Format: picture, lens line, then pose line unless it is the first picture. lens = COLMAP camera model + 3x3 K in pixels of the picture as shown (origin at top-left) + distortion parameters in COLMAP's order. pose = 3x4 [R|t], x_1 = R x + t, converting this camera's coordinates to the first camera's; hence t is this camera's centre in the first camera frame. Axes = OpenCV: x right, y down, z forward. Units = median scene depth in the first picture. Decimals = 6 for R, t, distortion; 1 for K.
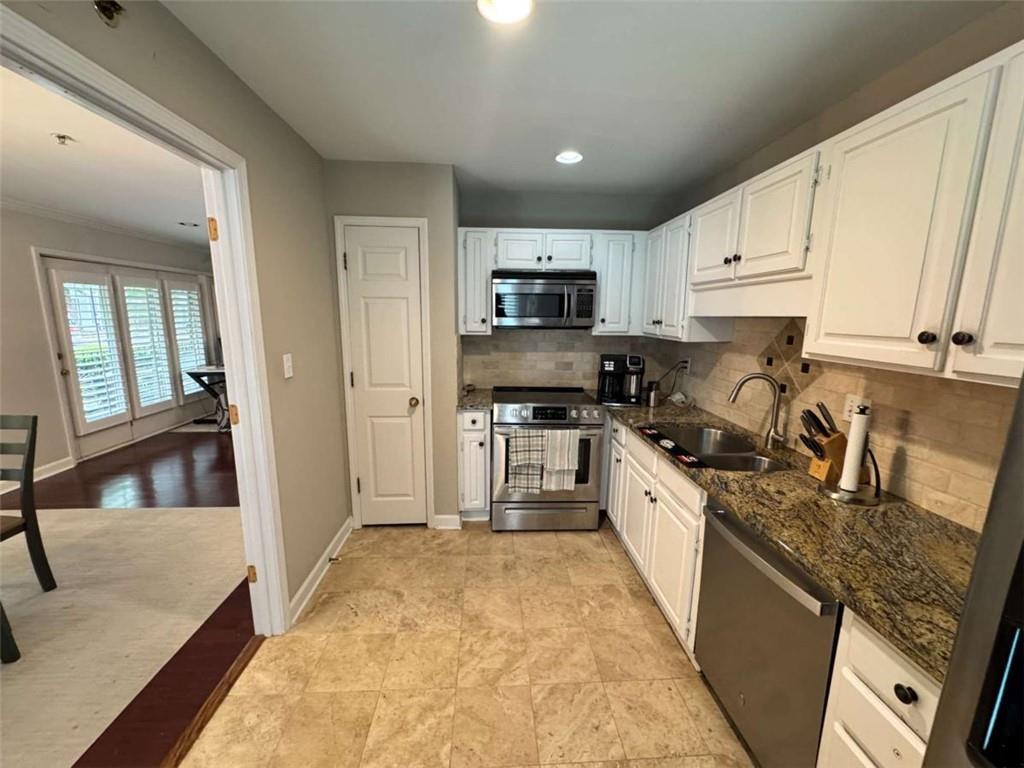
lens RADIAL K [[406.2, 0, 508.1], [0, 406.2, 392.3], [0, 0, 1]] dist [-0.000835, 0.000768]
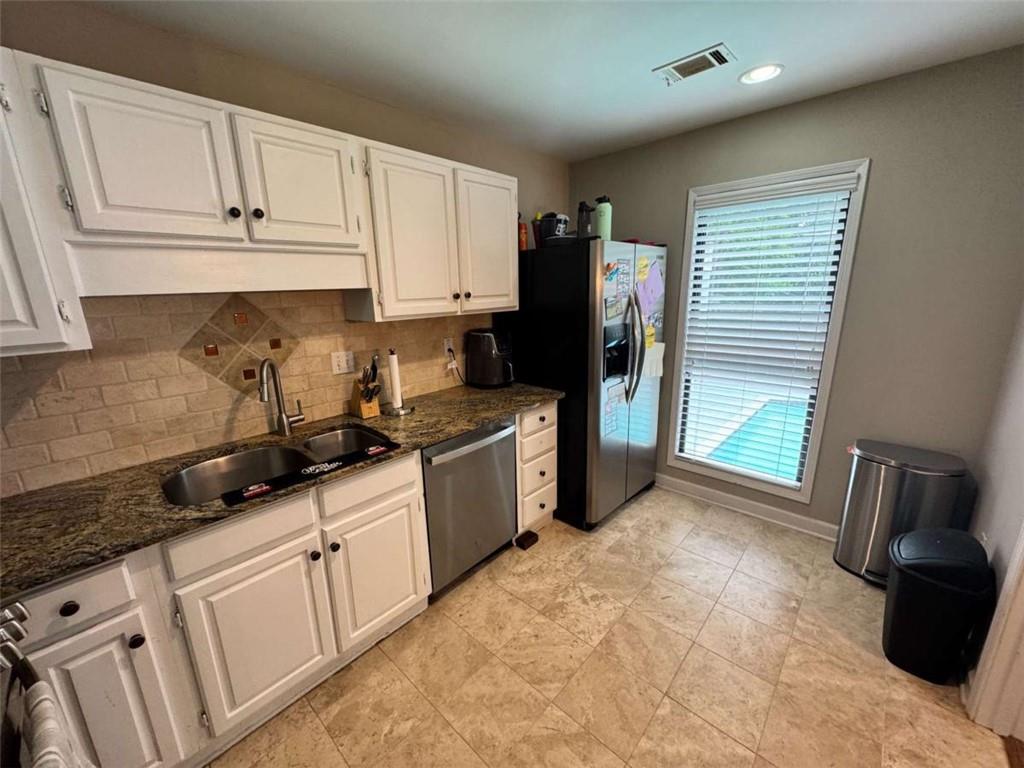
lens RADIAL K [[406.2, 0, 514.3], [0, 406.2, 384.9], [0, 0, 1]] dist [-0.000835, 0.000768]
pose [[-0.703204, -0.171827, 0.689913, -0.357550], [0.144859, 0.915379, 0.375629, -0.253953], [-0.696075, 0.364084, -0.618807, 1.250893]]
